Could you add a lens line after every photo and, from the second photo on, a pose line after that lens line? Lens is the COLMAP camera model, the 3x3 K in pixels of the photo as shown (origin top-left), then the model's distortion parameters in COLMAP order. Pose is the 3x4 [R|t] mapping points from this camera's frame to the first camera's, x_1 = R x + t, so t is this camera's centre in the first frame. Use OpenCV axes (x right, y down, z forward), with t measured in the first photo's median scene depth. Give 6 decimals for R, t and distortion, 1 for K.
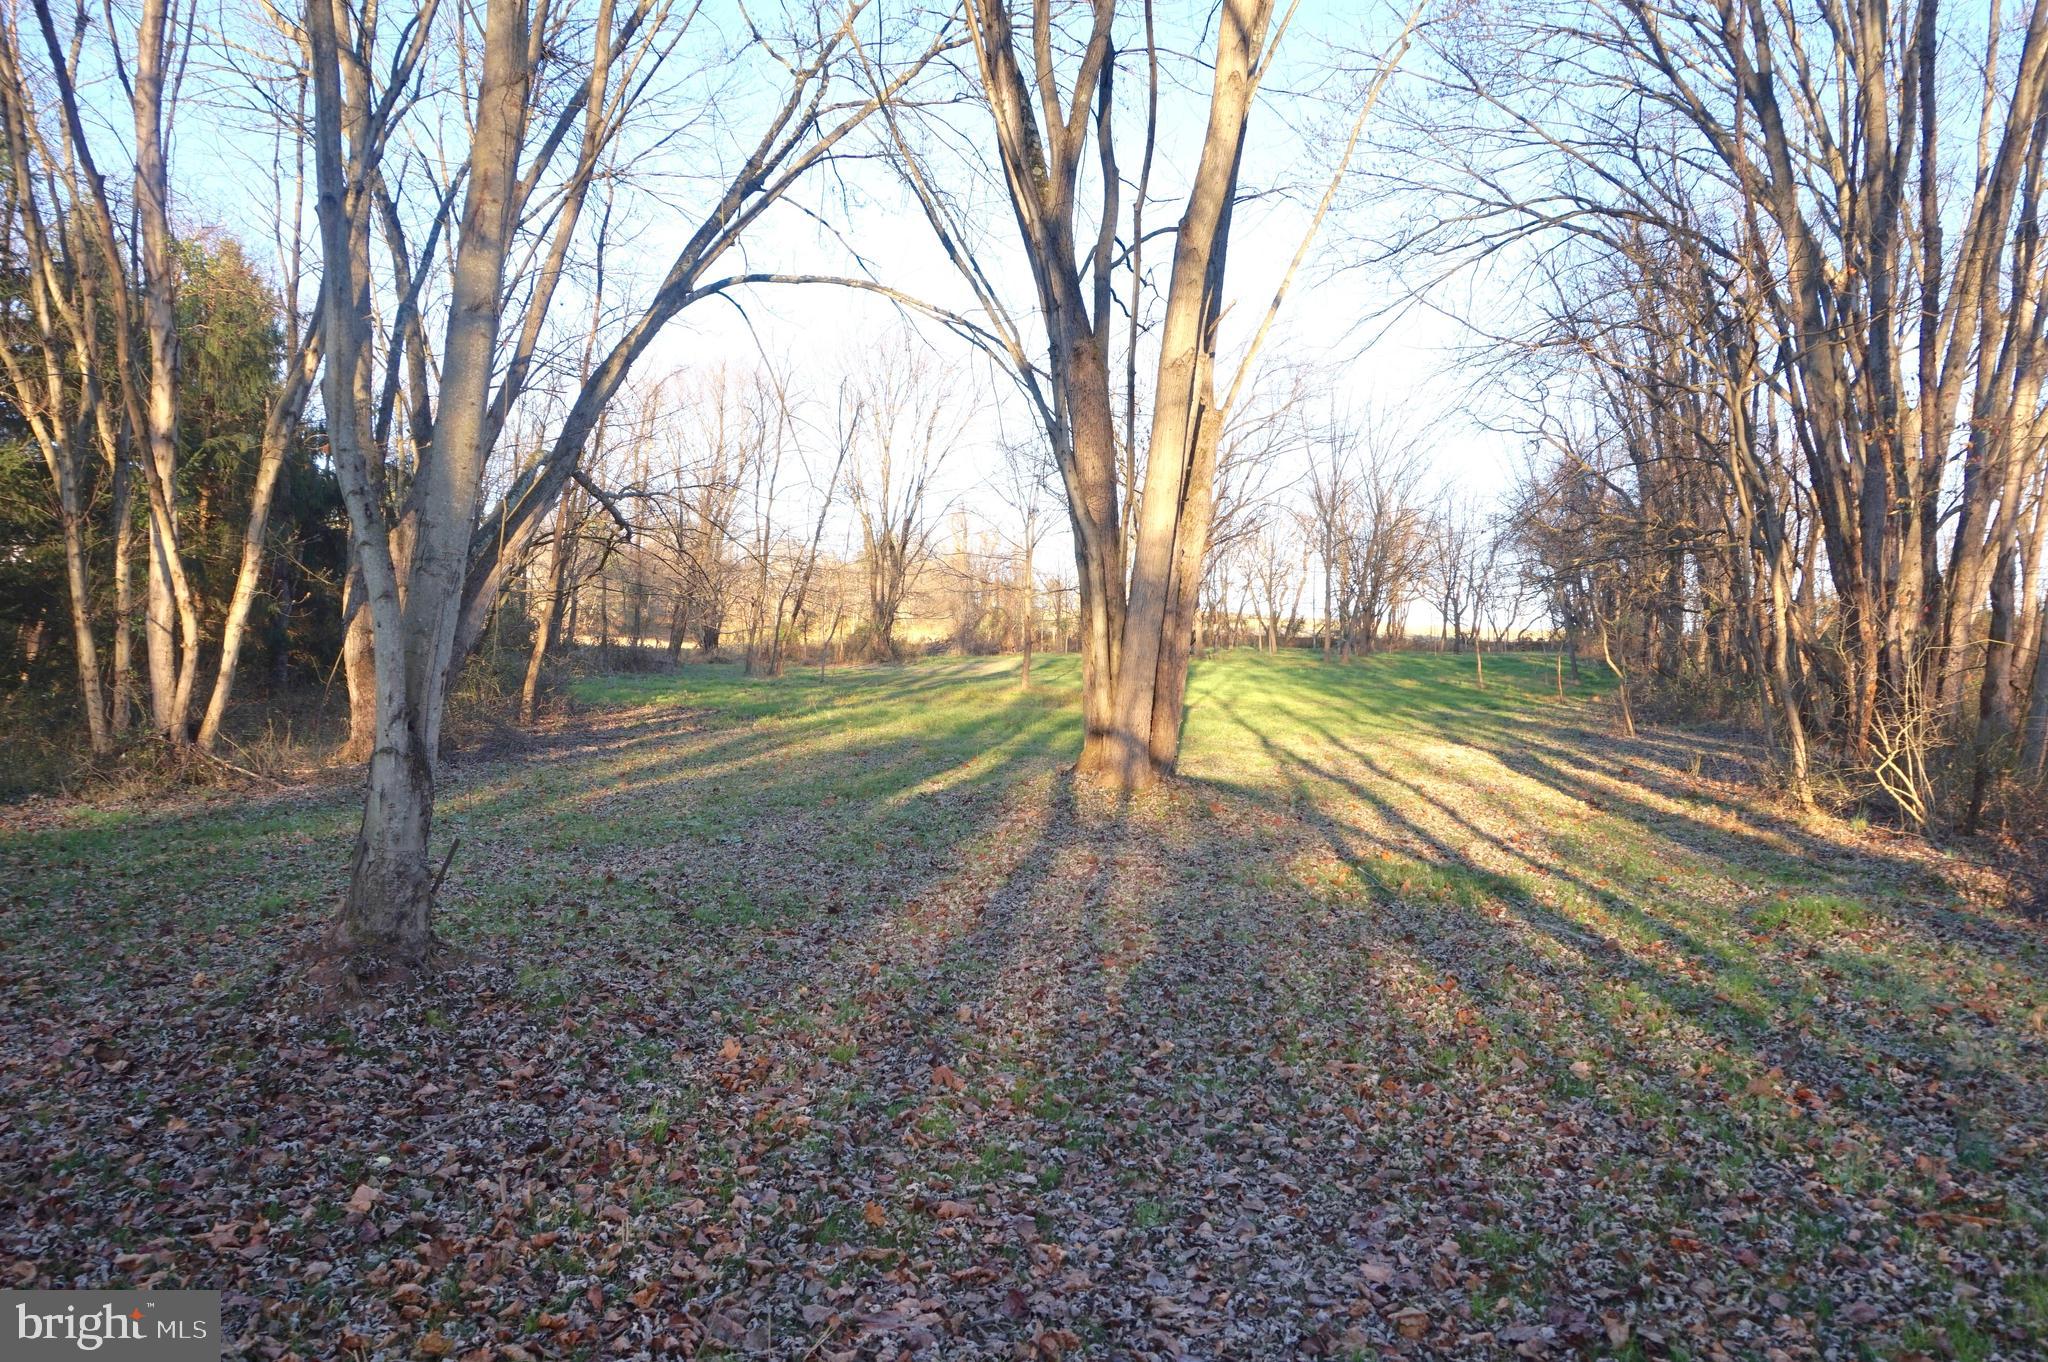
lens RADIAL K [[1366.7, 0, 1019.7], [0, 1366.7, 679.6], [0, 0, 1]] dist [-0.028970, 0.014222]
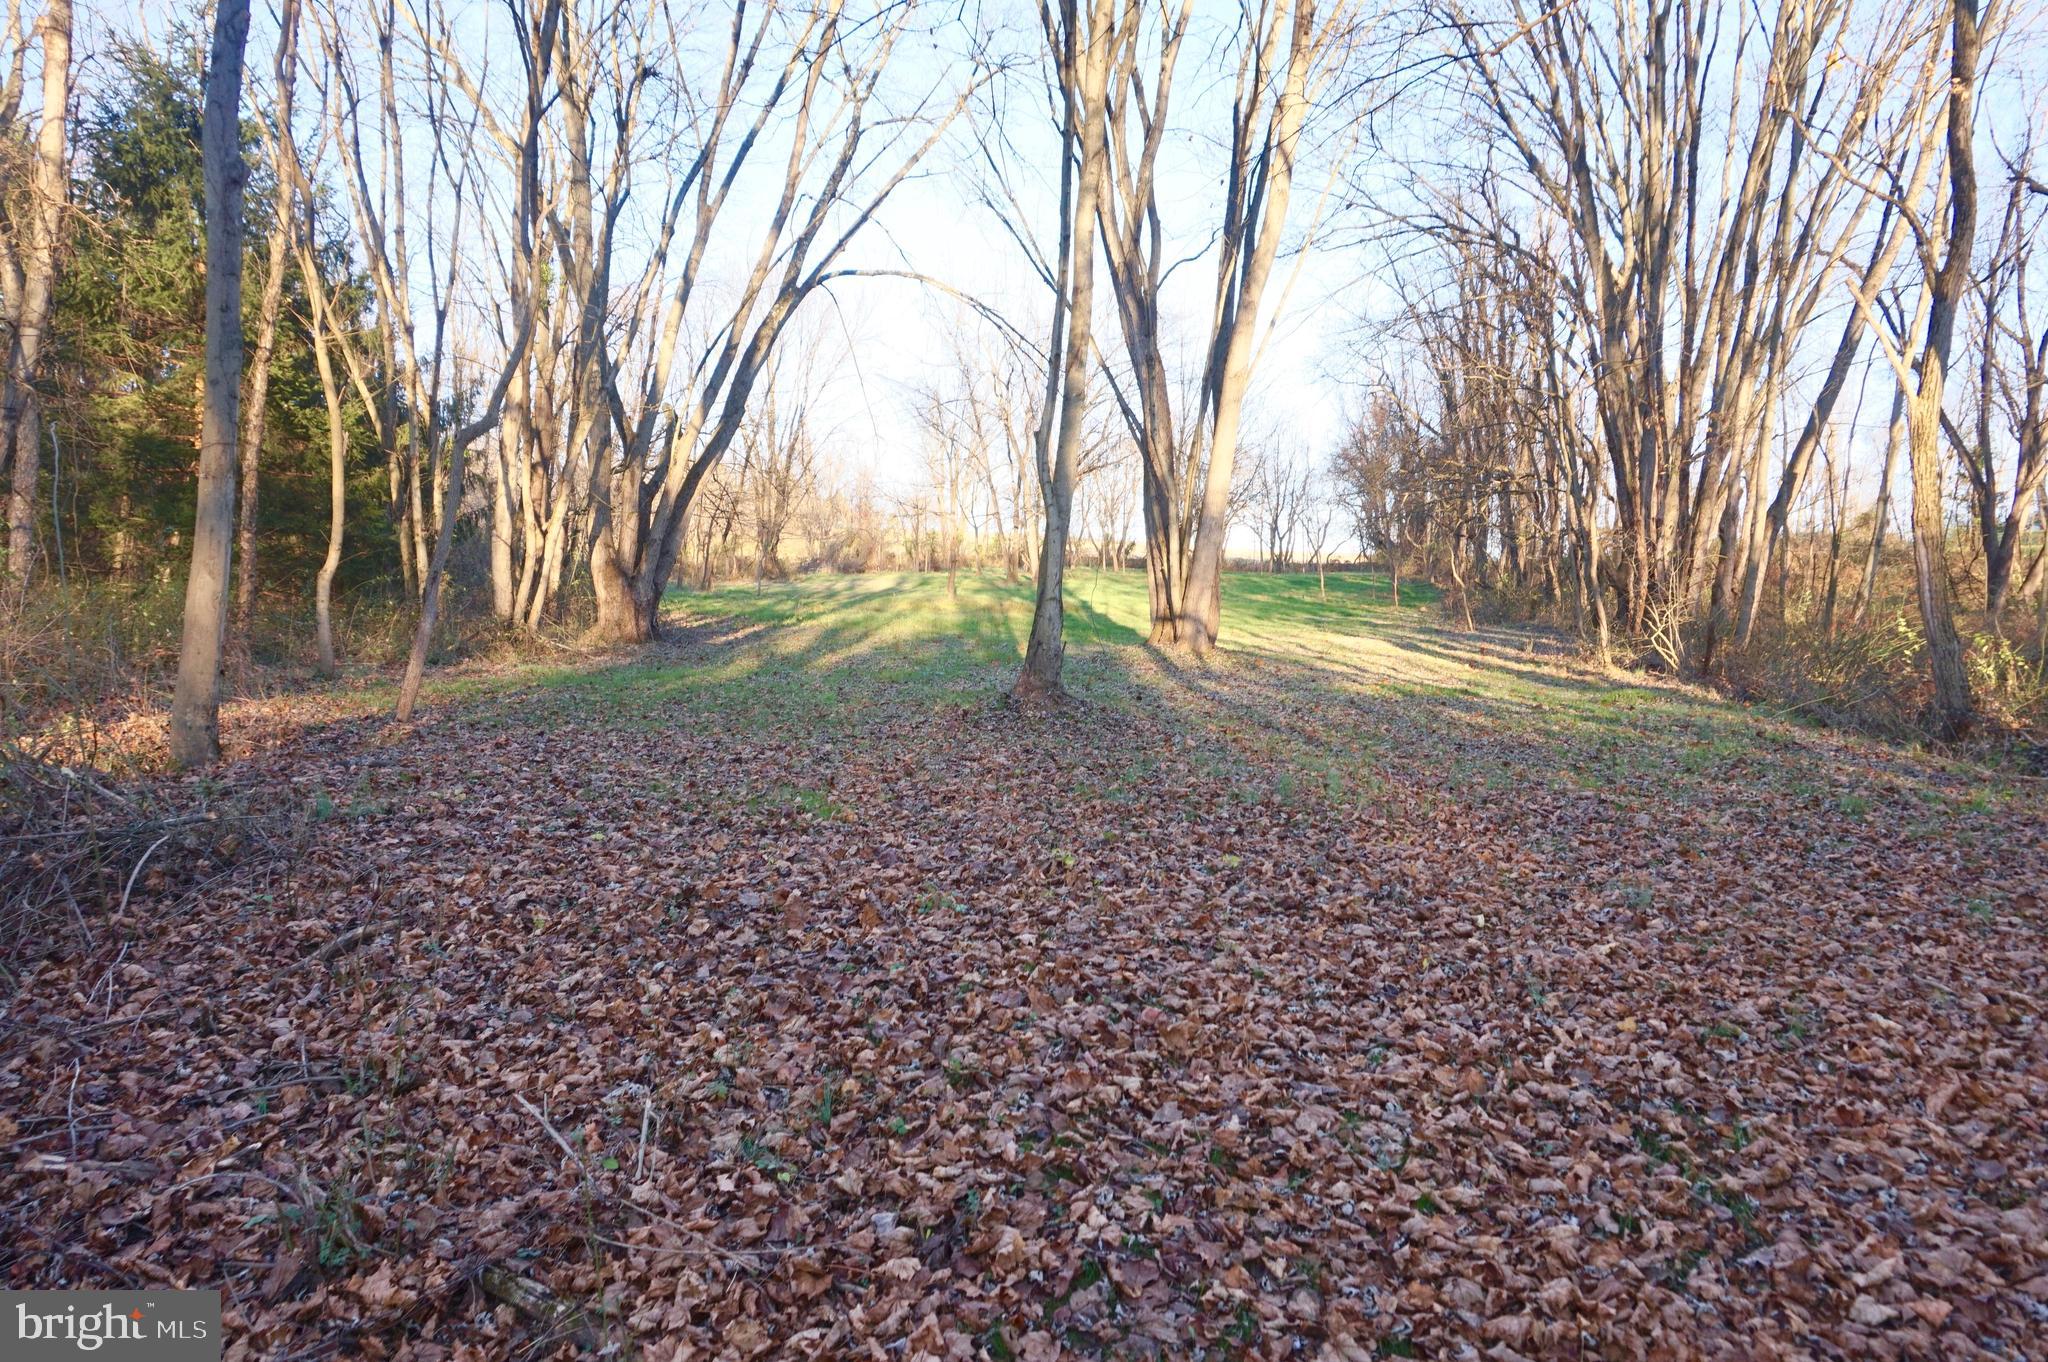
lens RADIAL K [[1366.7, 0, 1022.6], [0, 1366.7, 682.5], [0, 0, 1]] dist [-0.028970, 0.014222]
pose [[0.988972, -0.008835, 0.147836, -0.214249], [0.000032, 0.998232, 0.059443, 0.014358], [-0.148100, -0.058783, 0.987224, -0.302249]]
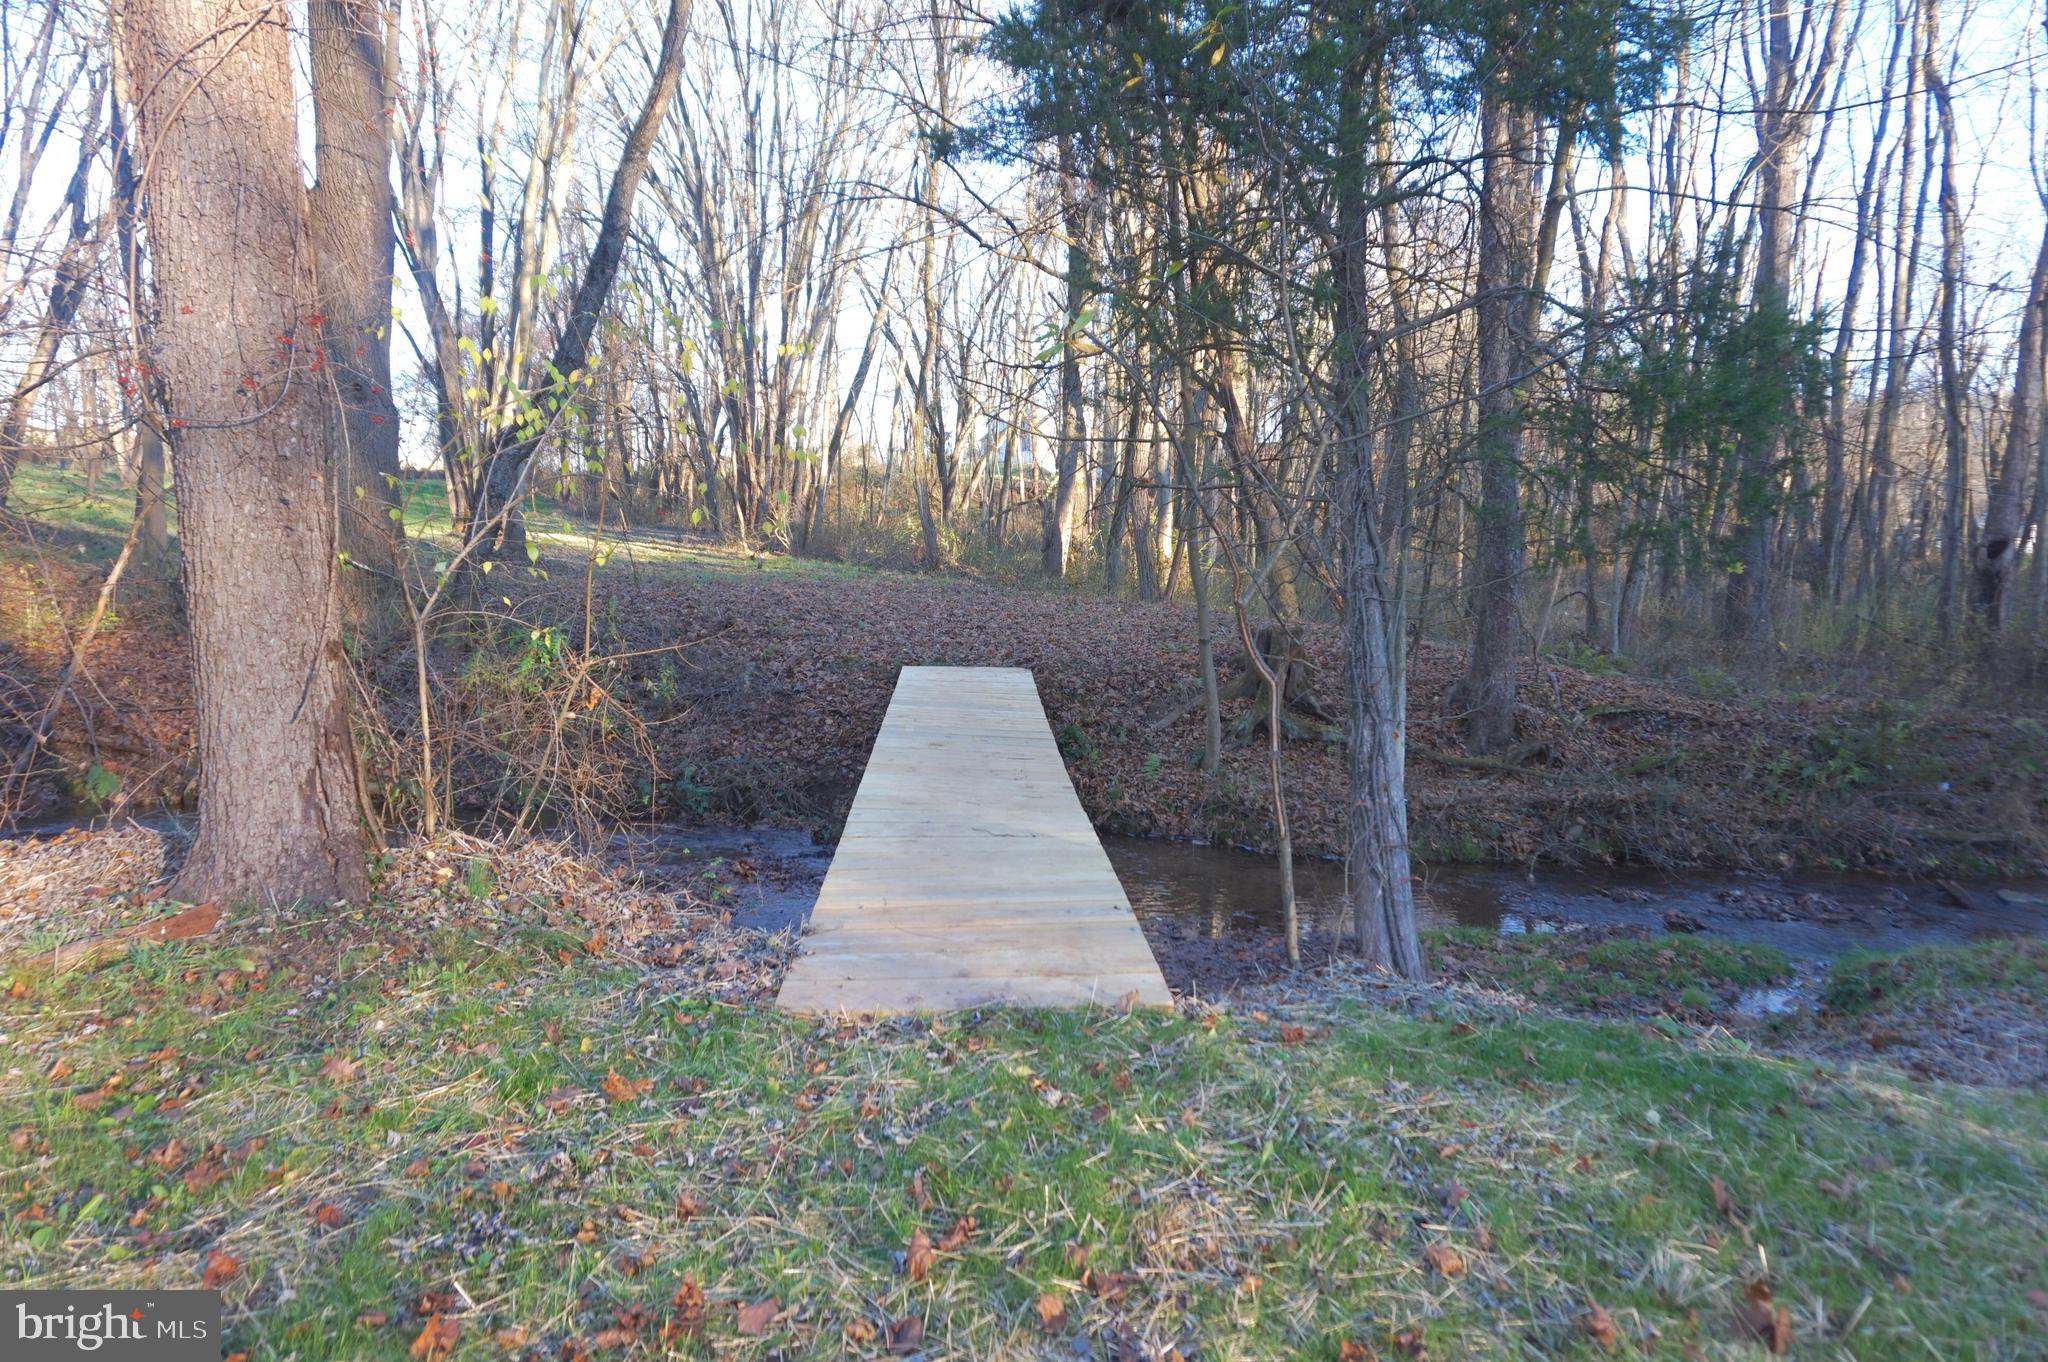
lens RADIAL K [[1366.7, 0, 1023.8], [0, 1366.7, 677.0], [0, 0, 1]] dist [-0.028970, 0.014222]
pose [[0.676262, -0.073067, 0.733028, -0.626723], [-0.018190, 0.993109, 0.115772, 0.020161], [-0.736436, -0.091626, 0.670273, -0.728550]]
